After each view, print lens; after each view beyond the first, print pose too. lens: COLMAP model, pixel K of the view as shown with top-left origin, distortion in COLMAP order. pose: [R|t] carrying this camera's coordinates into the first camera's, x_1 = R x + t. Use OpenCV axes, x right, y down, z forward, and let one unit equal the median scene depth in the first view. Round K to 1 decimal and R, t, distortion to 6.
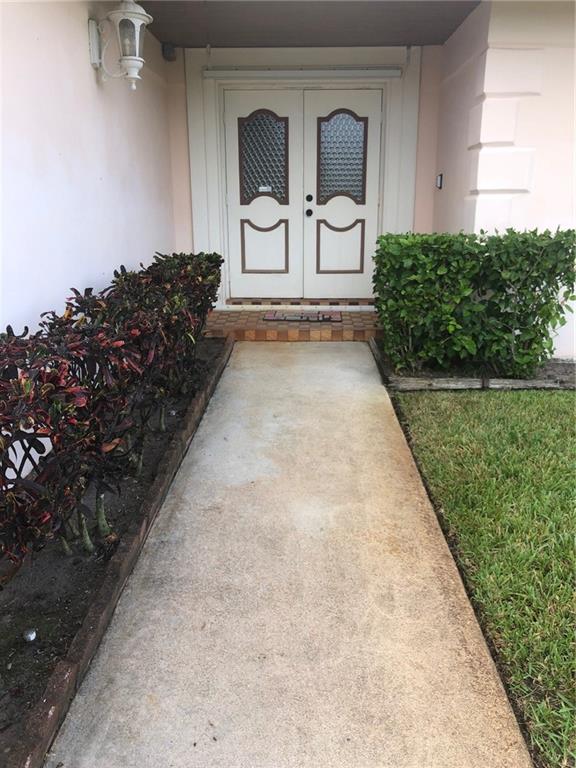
lens RADIAL K [[635.7, 0, 290.1], [0, 635.7, 383.3], [0, 0, 1]] dist [0.034930, 0.006486]
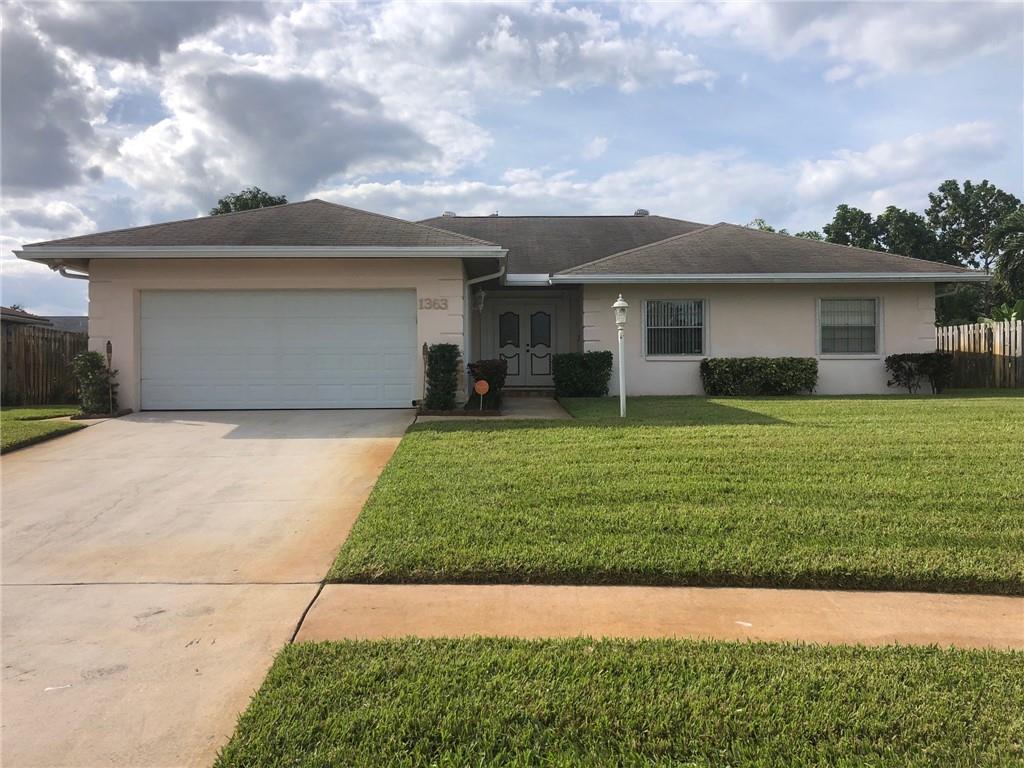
lens RADIAL K [[847.6, 0, 513.9], [0, 847.6, 384.0], [0, 0, 1]] dist [0.034930, 0.006486]
pose [[0.999202, -0.011117, 0.038372, -0.160842], [0.020715, 0.965464, -0.259712, 0.754198], [-0.034159, 0.260300, 0.964923, -2.269537]]
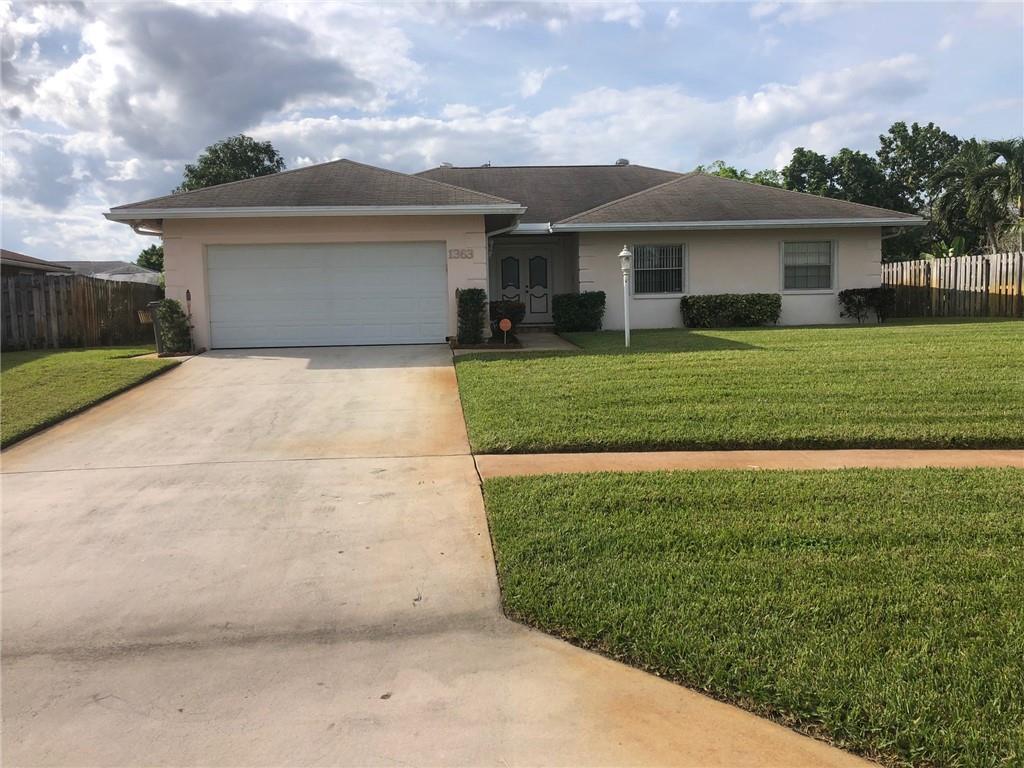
lens RADIAL K [[847.6, 0, 507.4], [0, 847.6, 381.6], [0, 0, 1]] dist [0.034930, 0.006486]
pose [[0.996336, -0.034052, 0.078448, -0.387018], [0.048375, 0.980857, -0.188625, 0.868357], [-0.070523, 0.191729, 0.978911, -2.713894]]
